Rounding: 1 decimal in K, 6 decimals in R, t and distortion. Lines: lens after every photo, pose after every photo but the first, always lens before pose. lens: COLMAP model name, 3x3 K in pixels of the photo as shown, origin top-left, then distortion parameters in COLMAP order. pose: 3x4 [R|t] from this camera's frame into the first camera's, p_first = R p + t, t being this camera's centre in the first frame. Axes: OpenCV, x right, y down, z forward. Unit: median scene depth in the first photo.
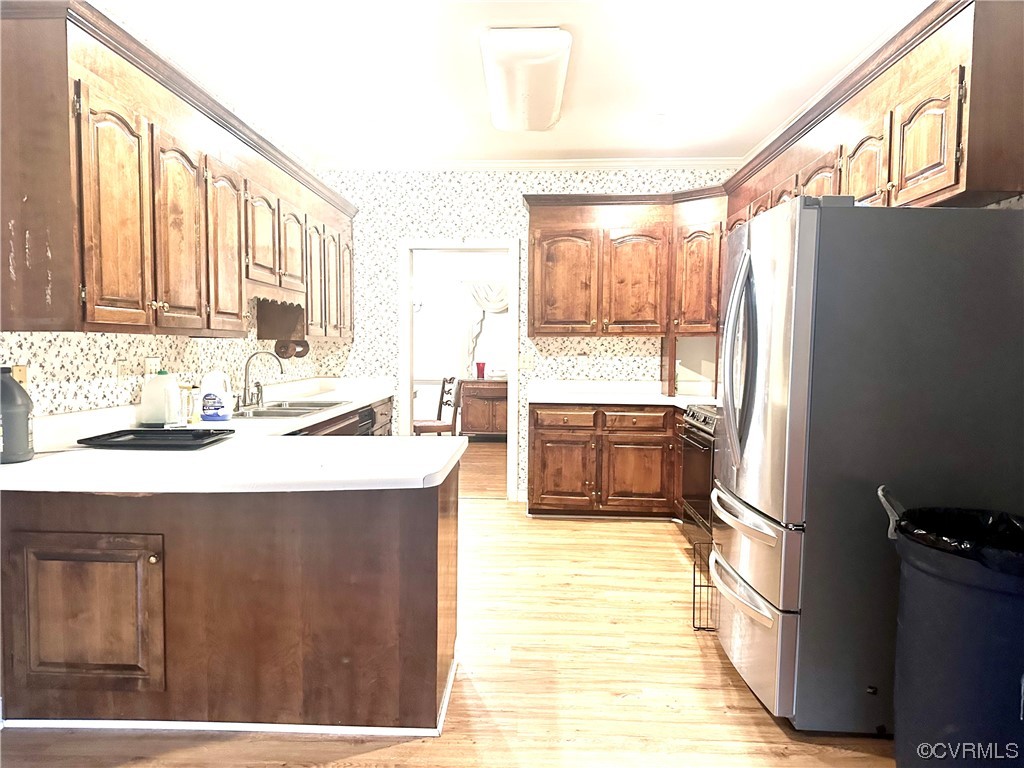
lens RADIAL K [[714.1, 0, 511.5], [0, 714.1, 385.9], [0, 0, 1]] dist [0.010163, -0.012491]
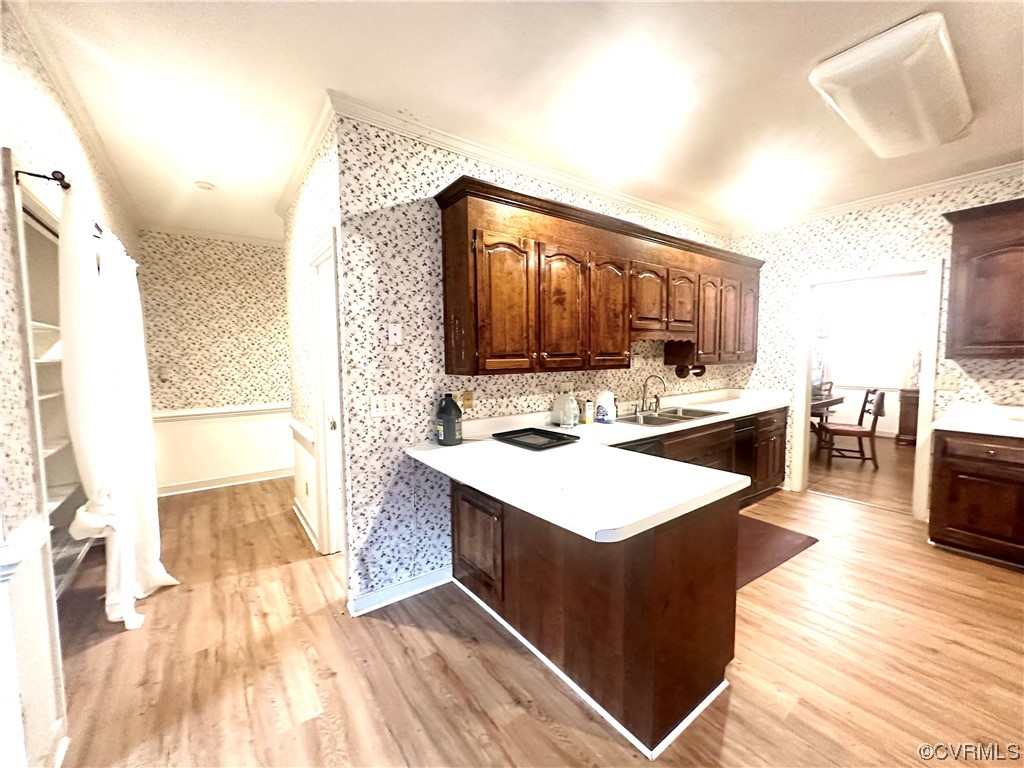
lens RADIAL K [[408.8, 0, 509.7], [0, 408.8, 382.9], [0, 0, 1]] dist [-0.001814, 0.000727]
pose [[0.618565, 0.040910, -0.784668, 0.176741], [-0.026470, 0.999162, 0.031226, -0.071266], [0.785288, 0.001455, 0.619129, 0.354415]]
